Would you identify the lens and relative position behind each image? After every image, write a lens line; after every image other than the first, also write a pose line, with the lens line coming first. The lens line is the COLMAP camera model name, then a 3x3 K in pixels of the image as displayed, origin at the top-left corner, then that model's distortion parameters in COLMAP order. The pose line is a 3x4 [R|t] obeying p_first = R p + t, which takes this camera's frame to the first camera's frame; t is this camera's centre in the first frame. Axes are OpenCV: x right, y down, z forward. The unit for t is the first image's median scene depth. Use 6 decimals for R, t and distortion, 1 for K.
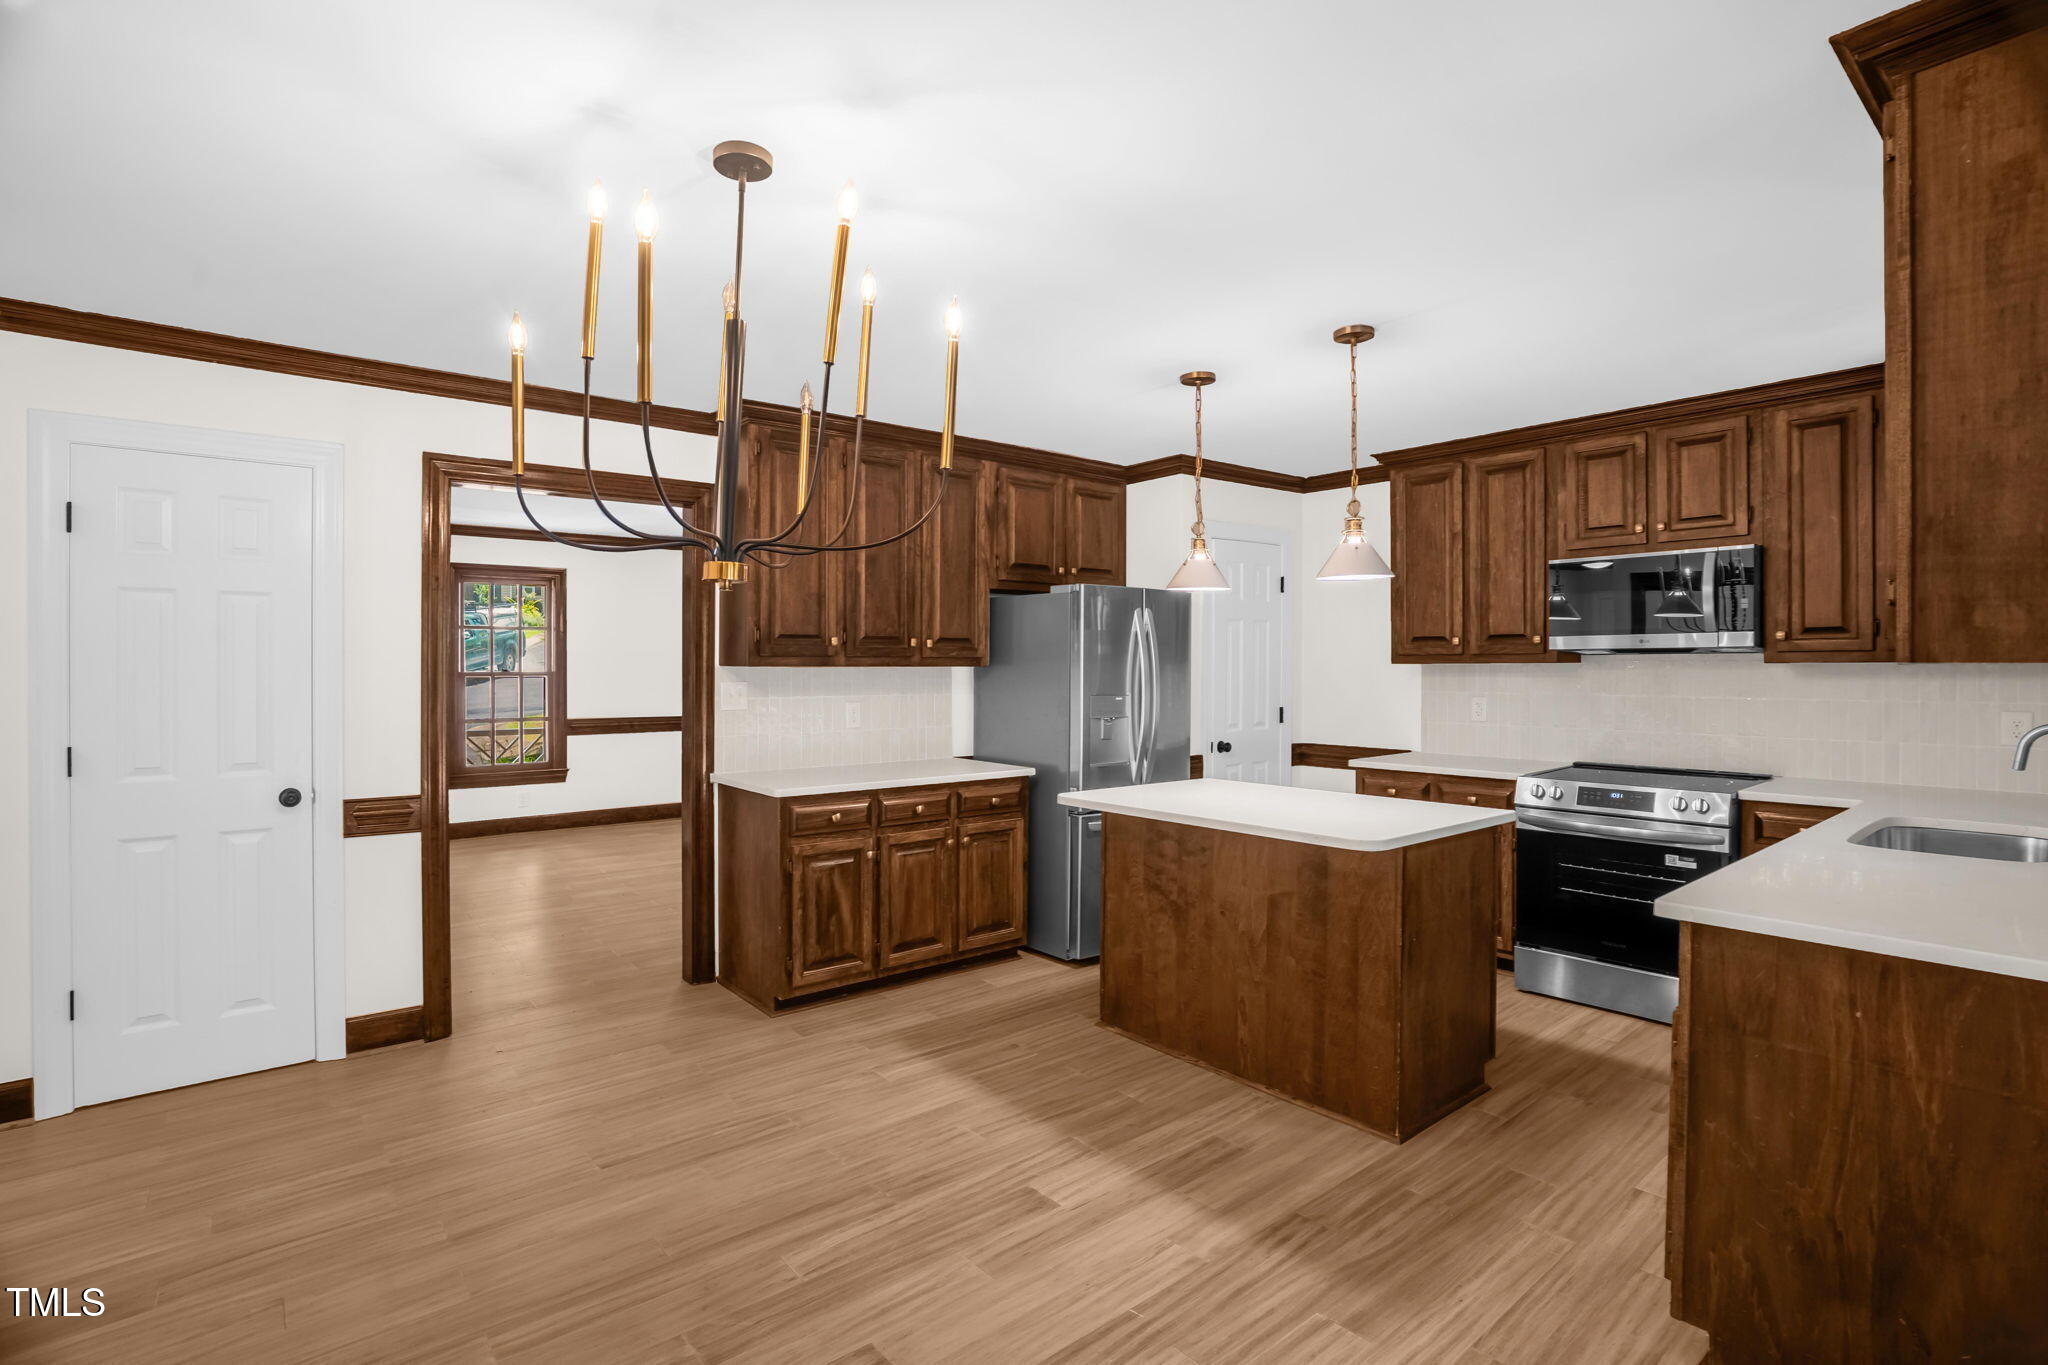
lens RADIAL K [[974.3, 0, 988.3], [0, 974.3, 679.7], [0, 0, 1]] dist [-0.055917, 0.021743]
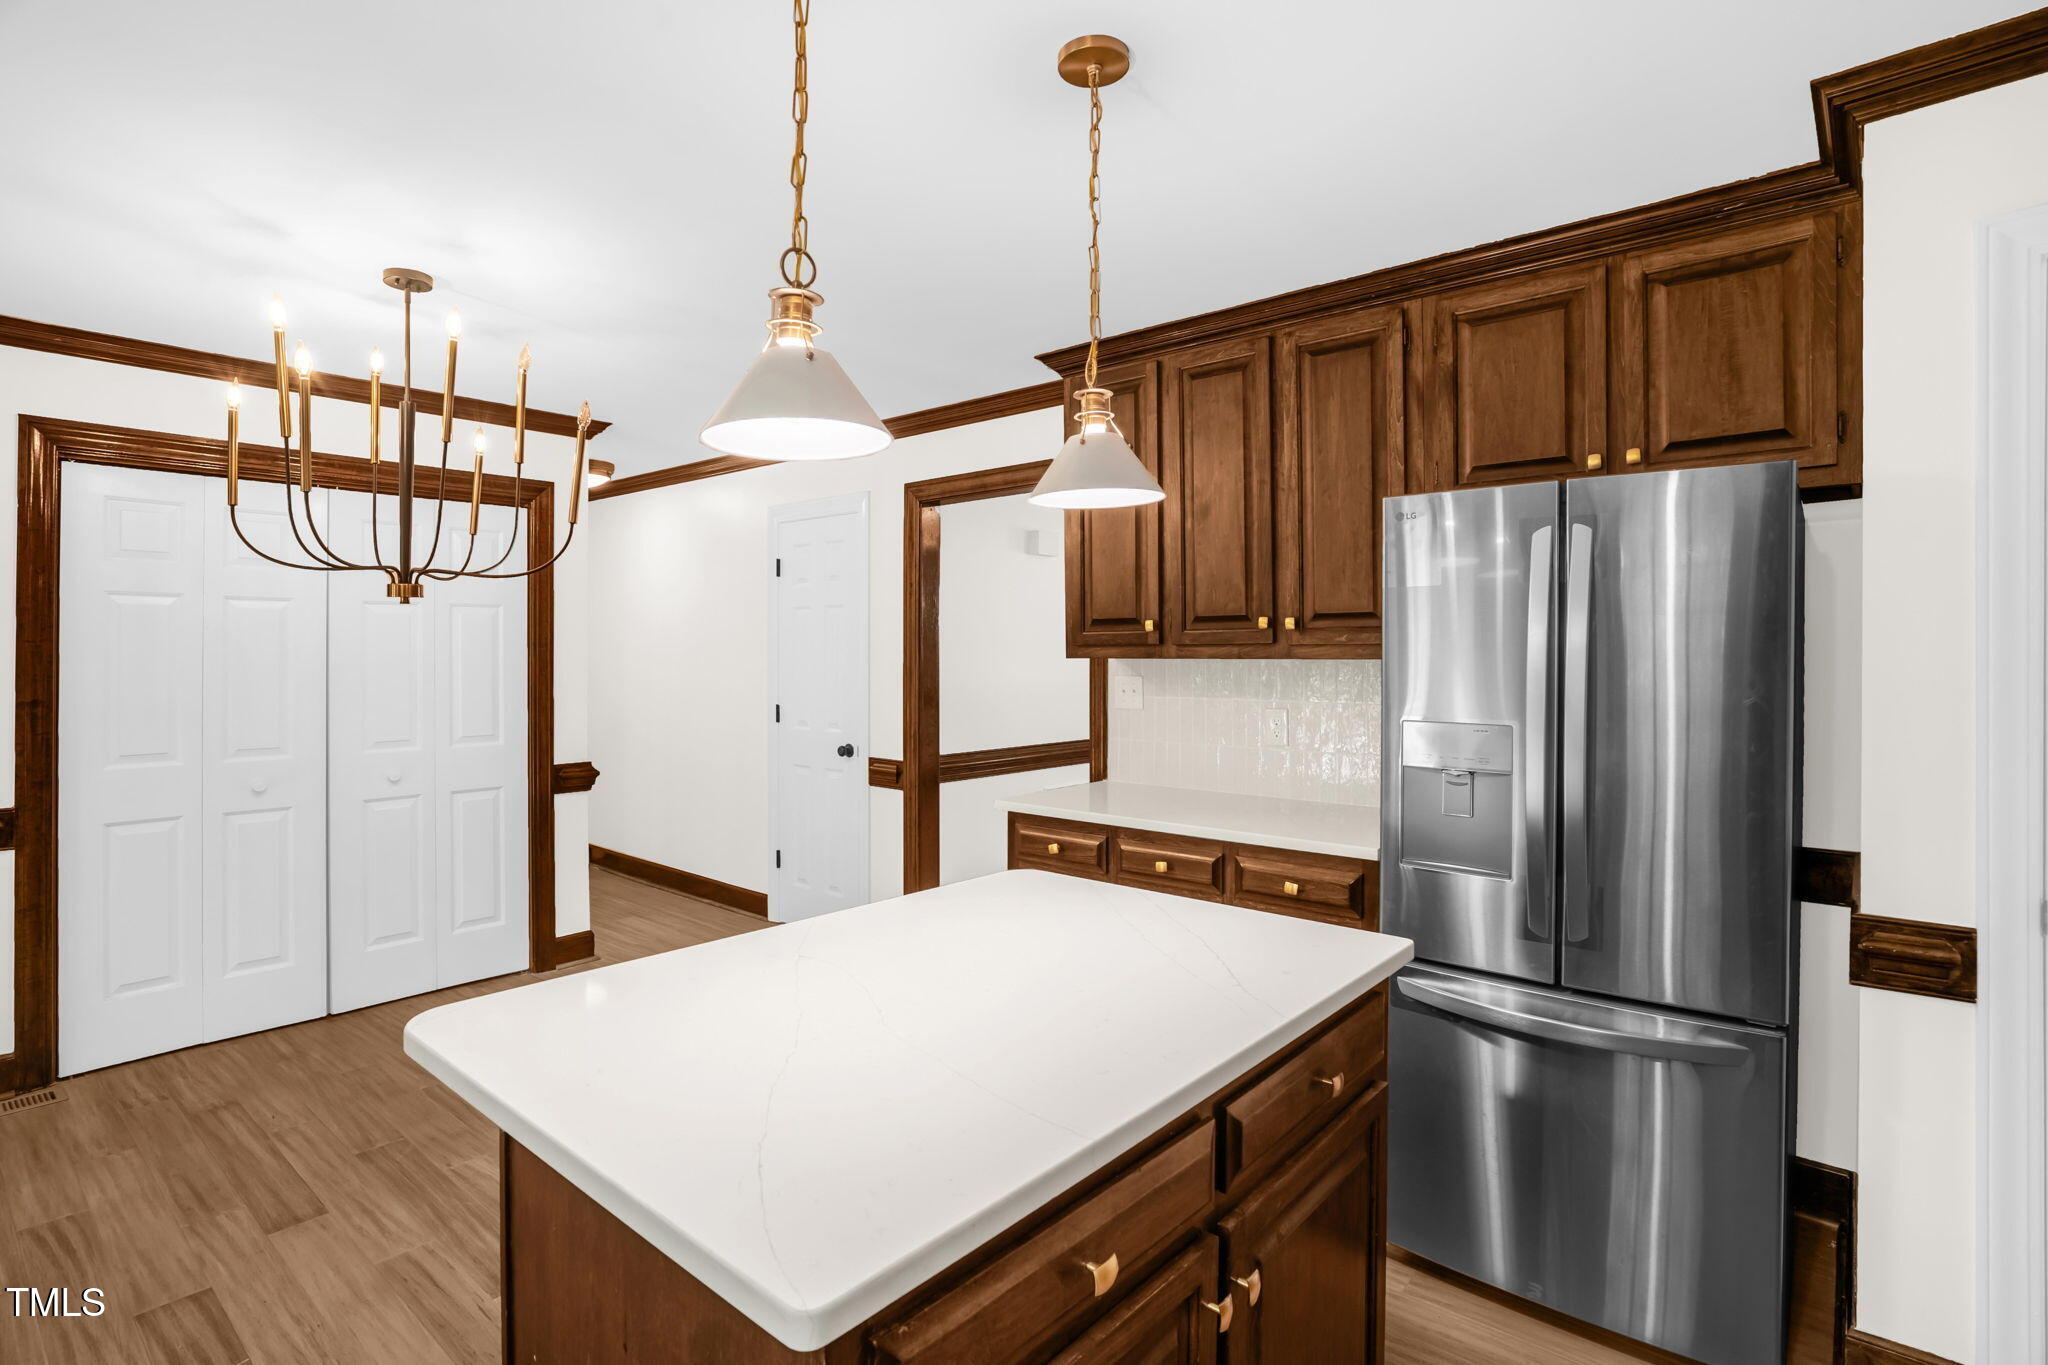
lens RADIAL K [[996.8, 0, 1022.1], [0, 996.8, 655.8], [0, 0, 1]] dist [-0.027952, 0.000318]
pose [[0.192008, 0.002010, -0.981391, 0.651628], [-0.012176, 0.999926, -0.000334, -0.016150], [0.981318, 0.012014, 0.192018, 0.829118]]
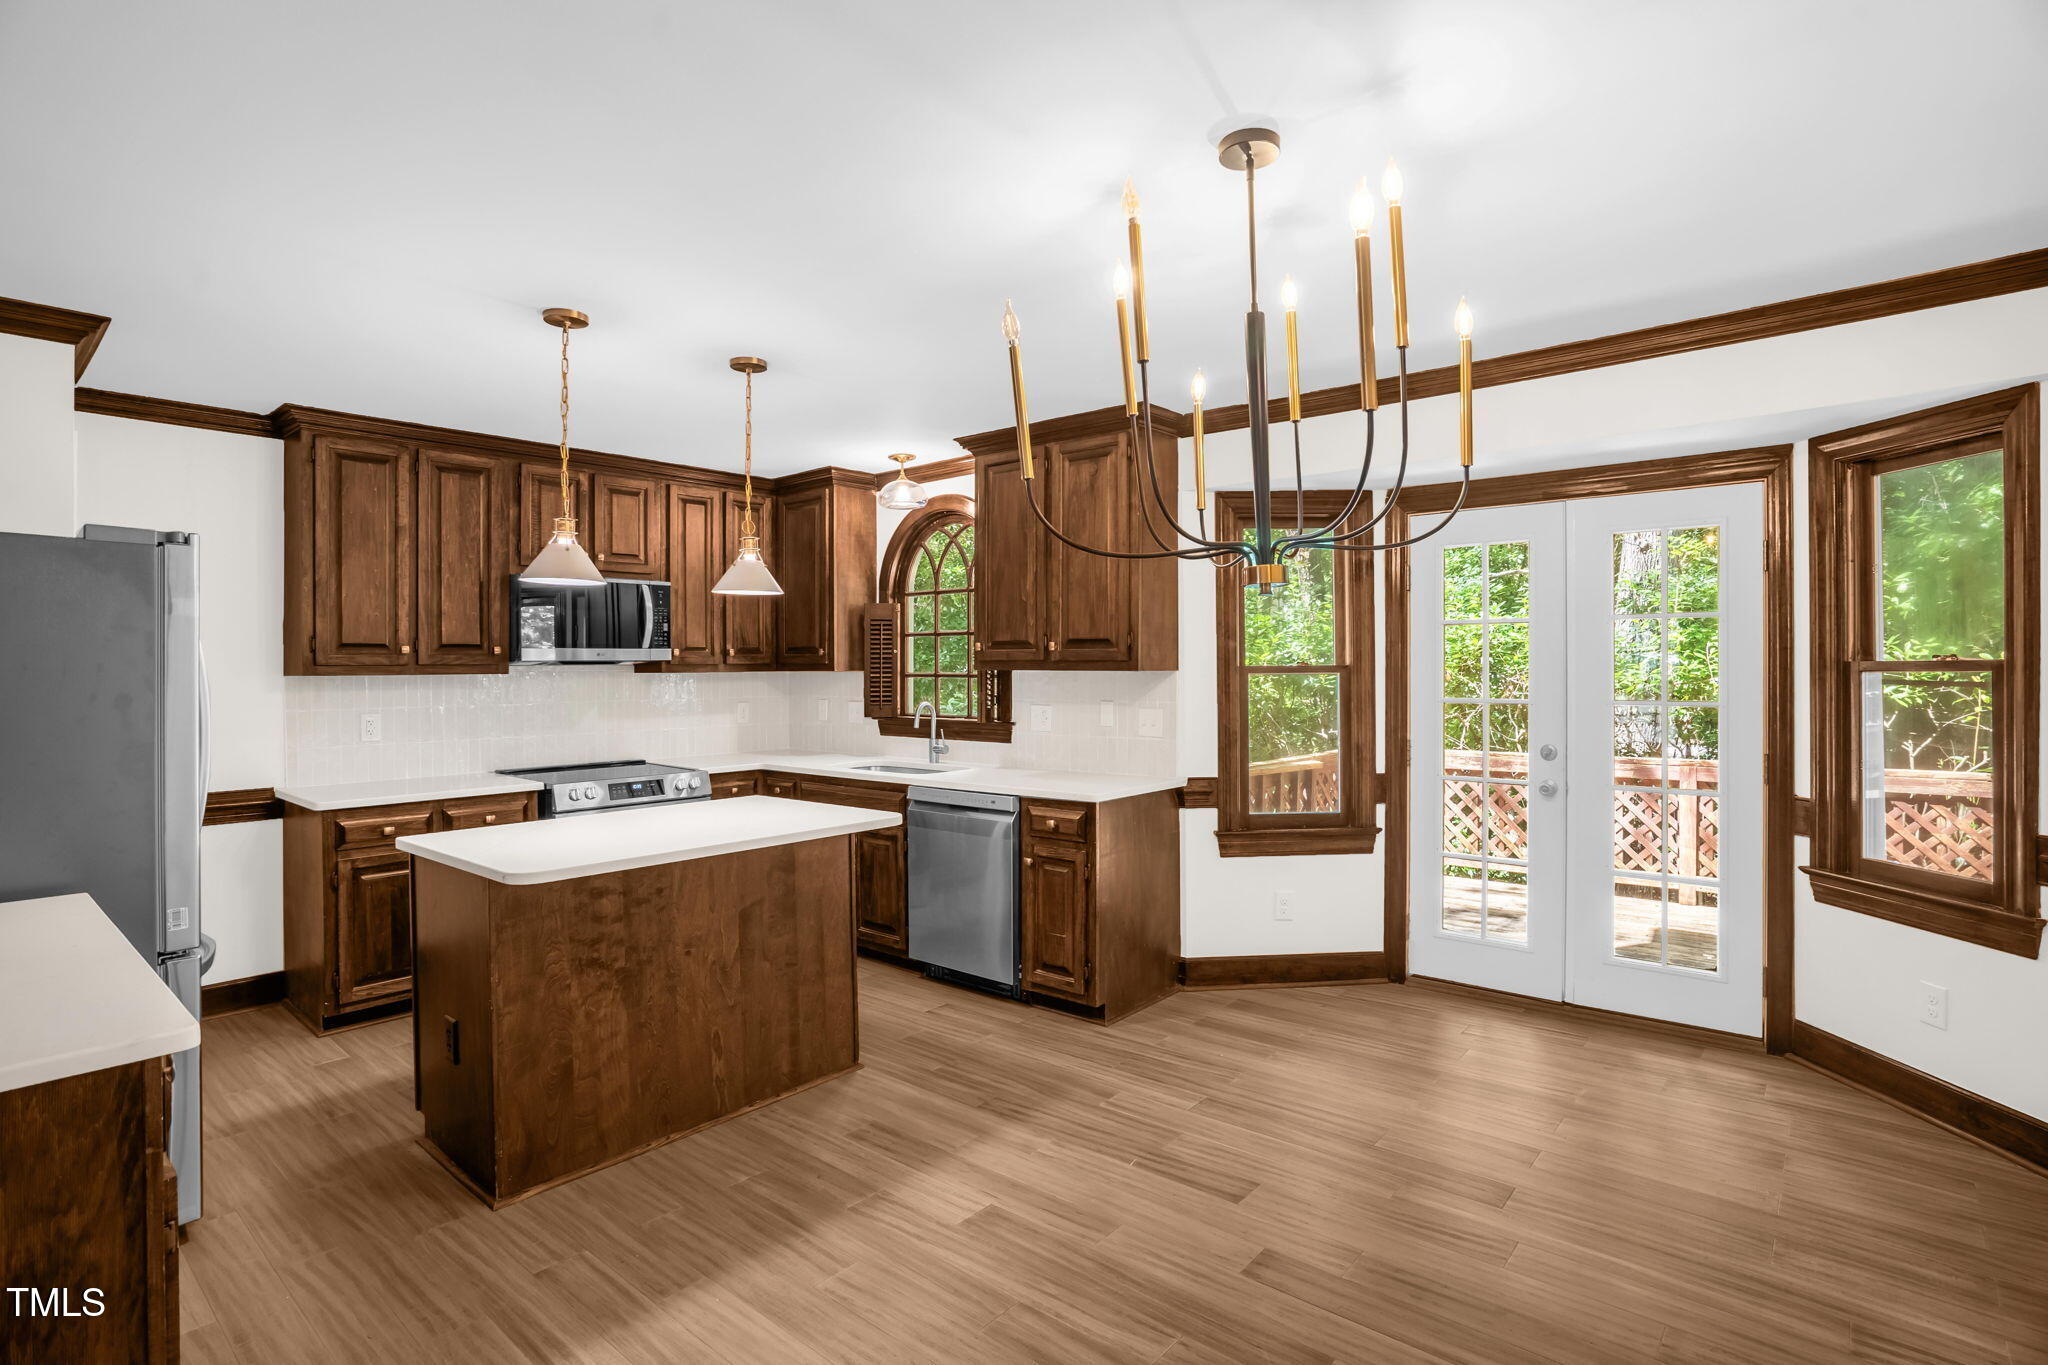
lens RADIAL K [[1029.7, 0, 1012.8], [0, 1029.7, 669.2], [0, 0, 1]] dist [-0.002935, 0.000299]
pose [[-0.187185, 0.001246, 0.982324, -0.650091], [0.020659, 0.999783, 0.002668, -0.016097], [-0.982107, 0.020793, -0.187170, 0.755103]]
